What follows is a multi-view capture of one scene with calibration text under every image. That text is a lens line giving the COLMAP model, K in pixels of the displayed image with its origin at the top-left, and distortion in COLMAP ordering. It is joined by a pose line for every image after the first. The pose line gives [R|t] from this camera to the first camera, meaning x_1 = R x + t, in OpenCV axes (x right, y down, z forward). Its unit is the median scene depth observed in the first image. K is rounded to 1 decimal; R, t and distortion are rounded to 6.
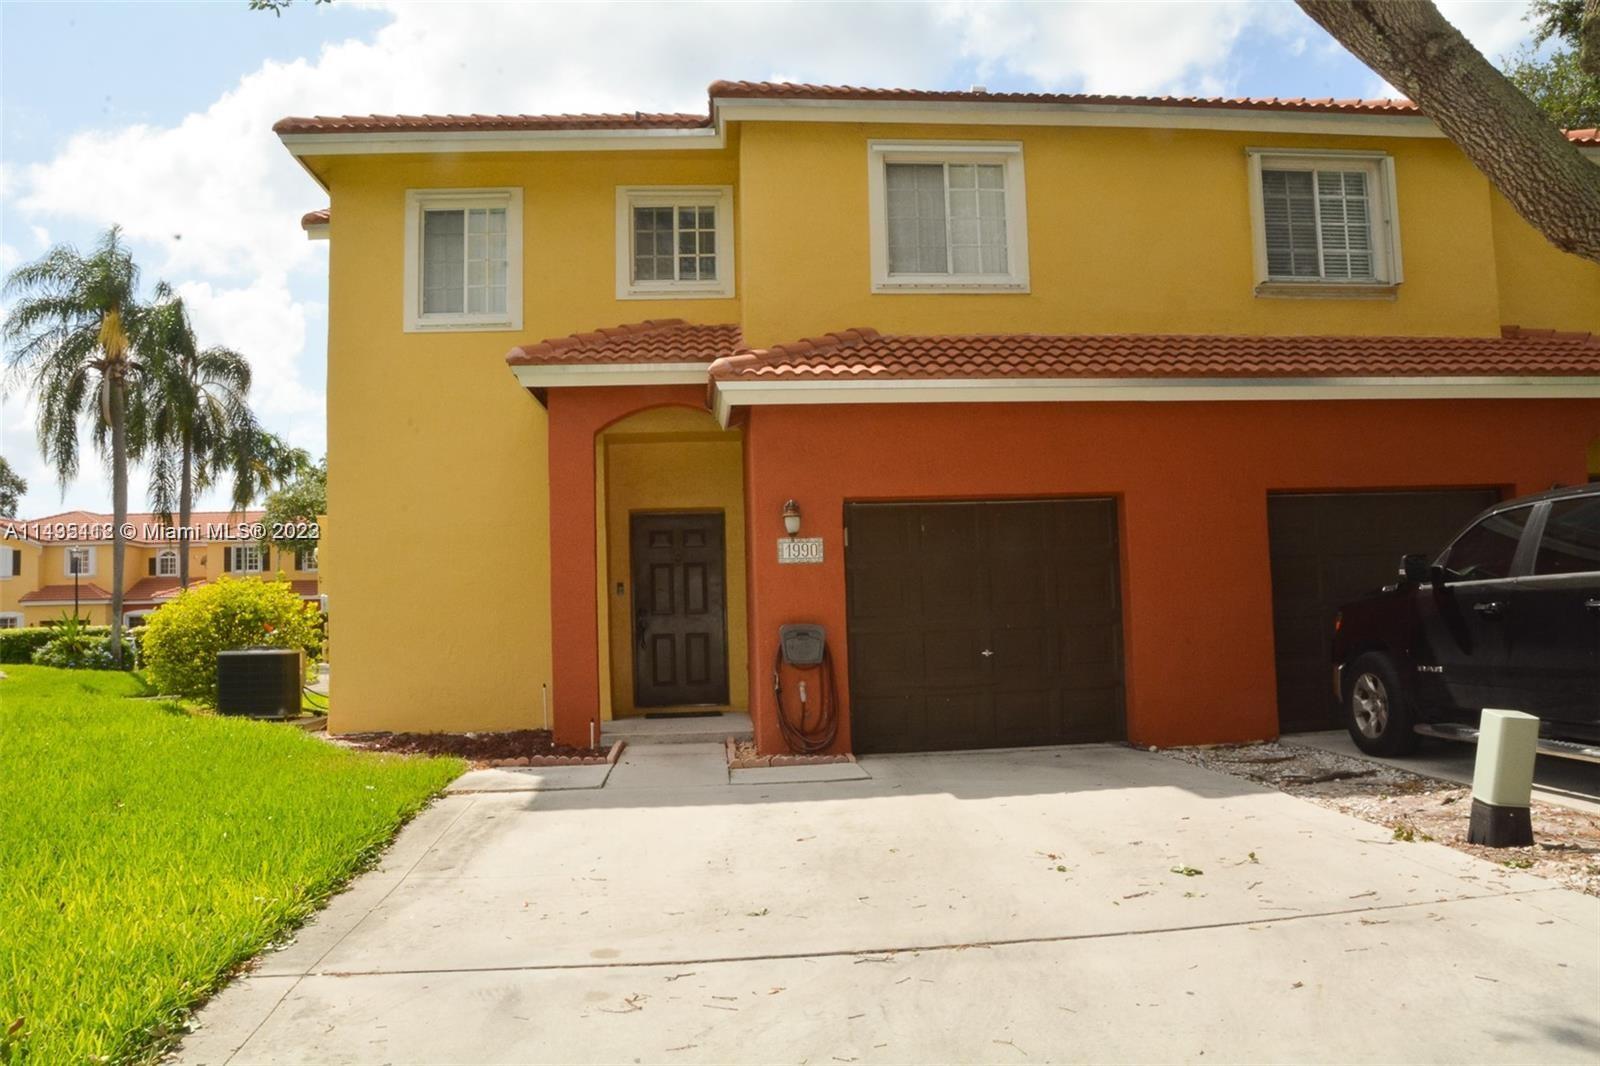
lens RADIAL K [[1288.5, 0, 800.0], [0, 1288.5, 533.0], [0, 0, 1]] dist [-0.155996, 0.121713]
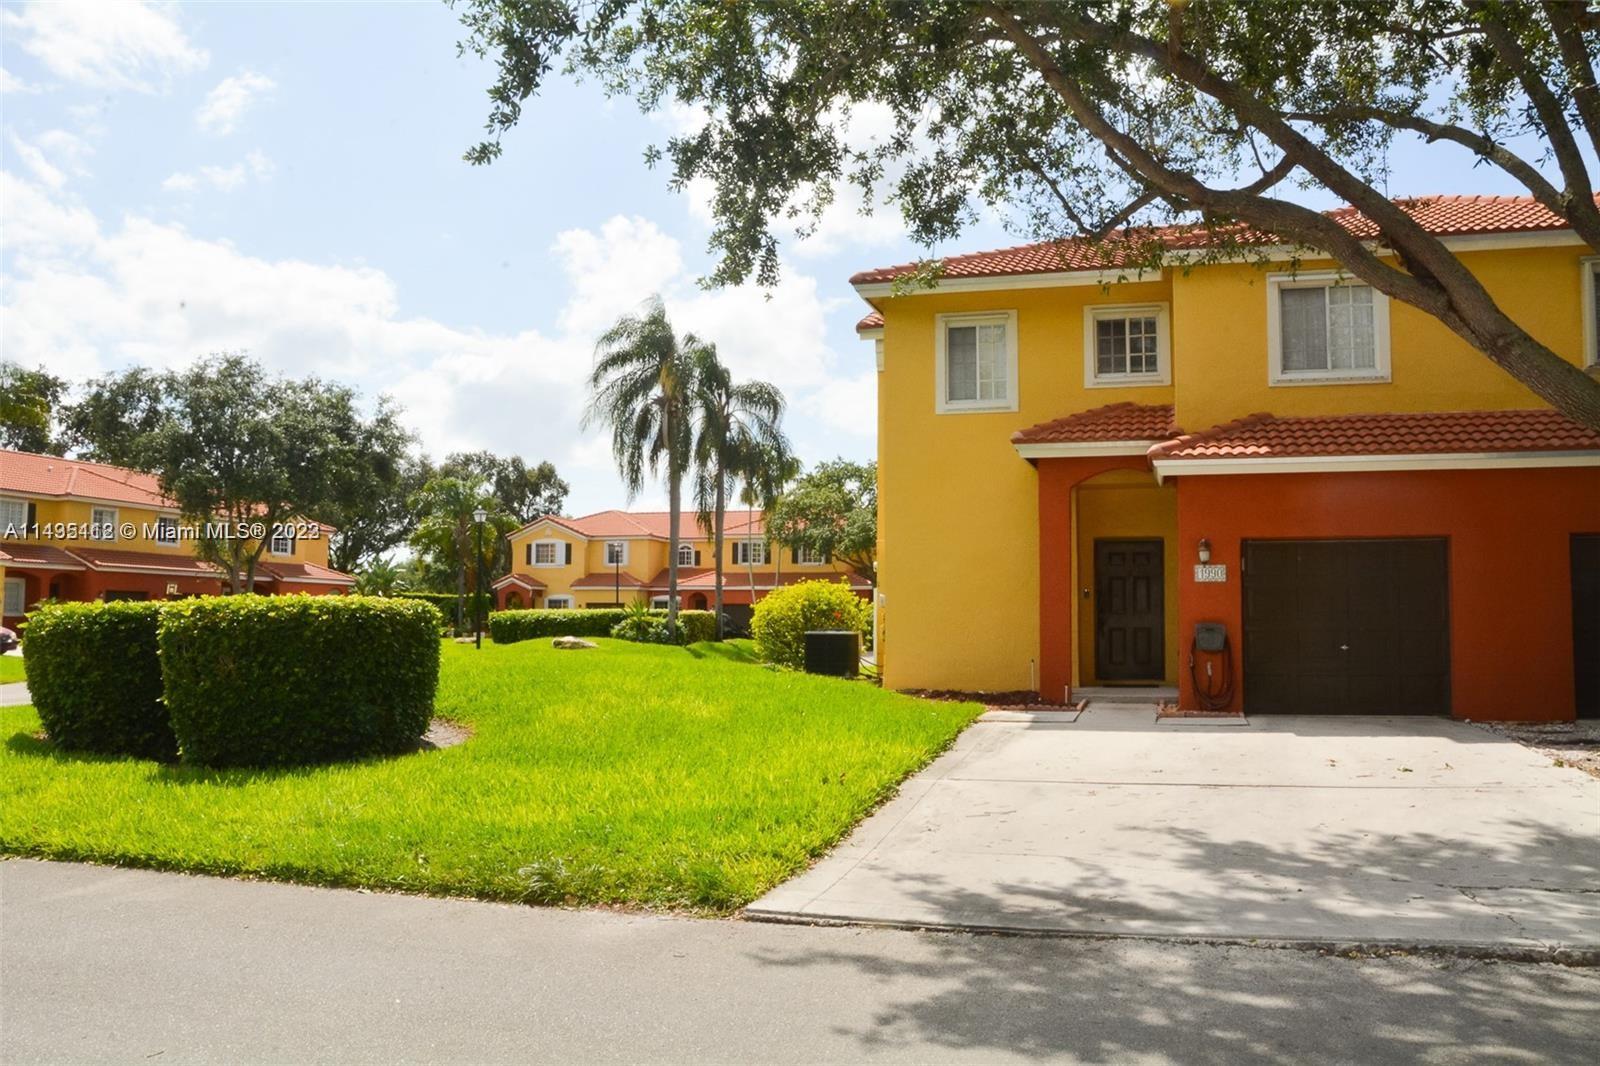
lens RADIAL K [[1288.5, 0, 800.0], [0, 1288.5, 533.0], [0, 0, 1]] dist [-0.155996, 0.121713]
pose [[0.937301, 0.009740, -0.348385, 0.053851], [-0.007674, 0.999944, 0.007308, -0.032307], [0.348437, -0.004176, 0.937323, -0.428856]]
